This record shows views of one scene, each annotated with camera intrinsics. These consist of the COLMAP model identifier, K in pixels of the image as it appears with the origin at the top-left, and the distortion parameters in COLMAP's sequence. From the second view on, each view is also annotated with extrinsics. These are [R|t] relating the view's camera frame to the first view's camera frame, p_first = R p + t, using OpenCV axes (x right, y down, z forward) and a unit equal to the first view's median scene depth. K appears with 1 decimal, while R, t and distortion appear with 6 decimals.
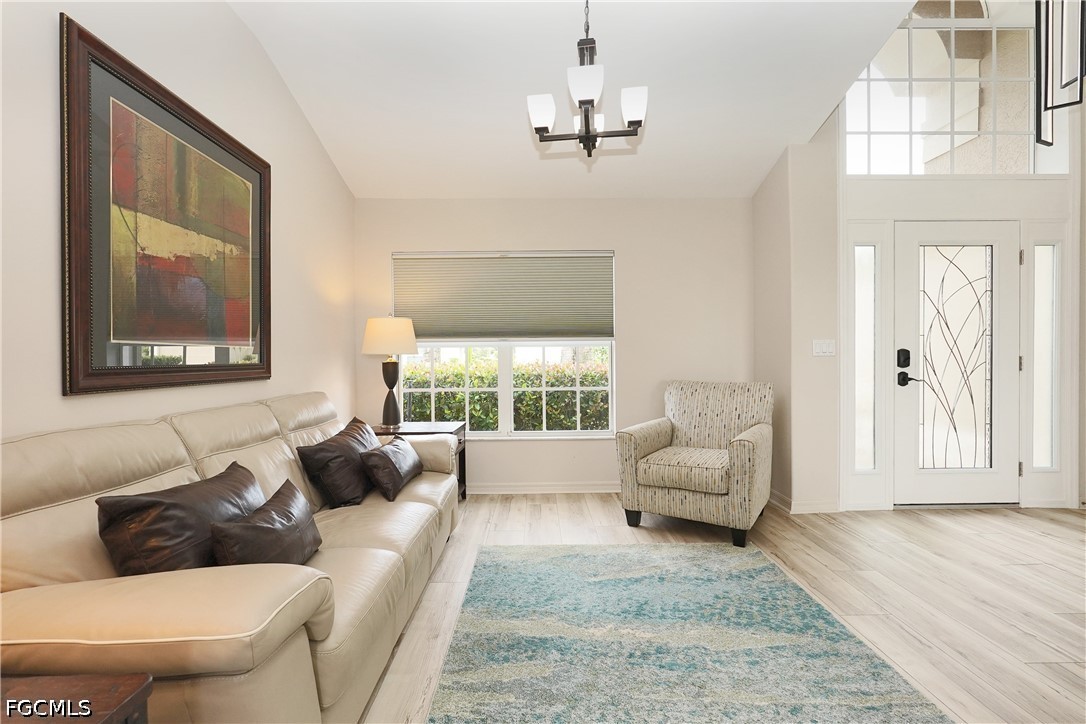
lens RADIAL K [[498.4, 0, 543.0], [0, 498.4, 362.0], [0, 0, 1]] dist [-0.020370, 0.009484]
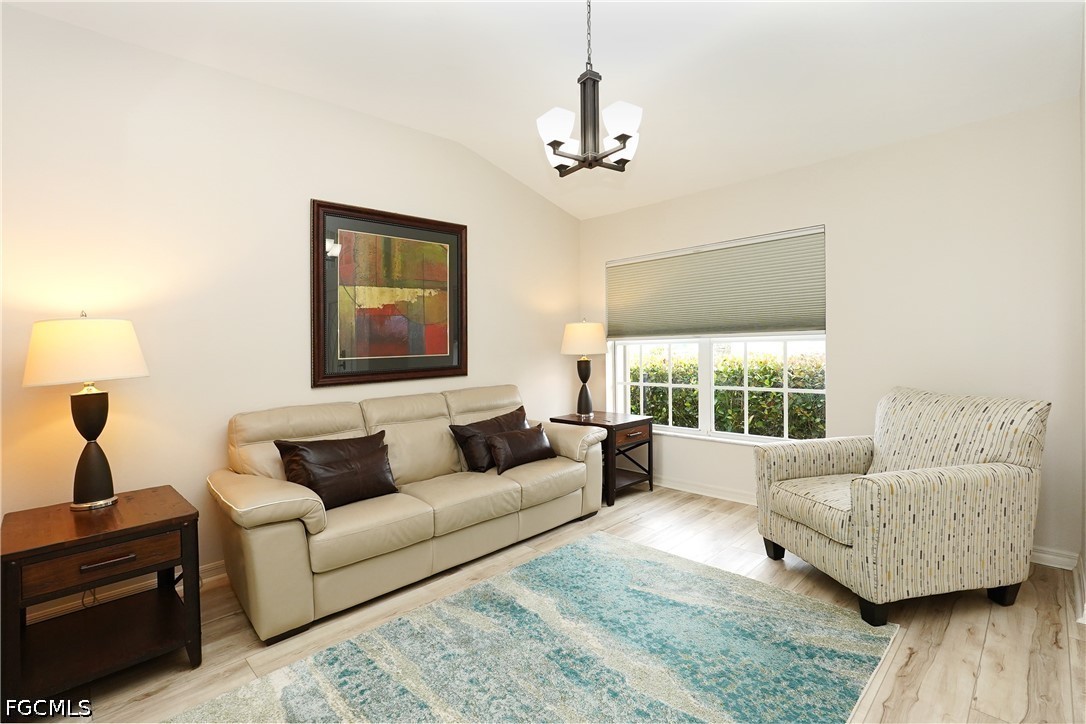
lens RADIAL K [[499.9, 0, 543.8], [0, 499.9, 340.3], [0, 0, 1]] dist [-0.001211, 0.000140]
pose [[0.694766, -0.016638, -0.719043, 0.705848], [0.015587, 0.999846, -0.008074, -0.057943], [0.719067, -0.005598, 0.694919, 0.163666]]
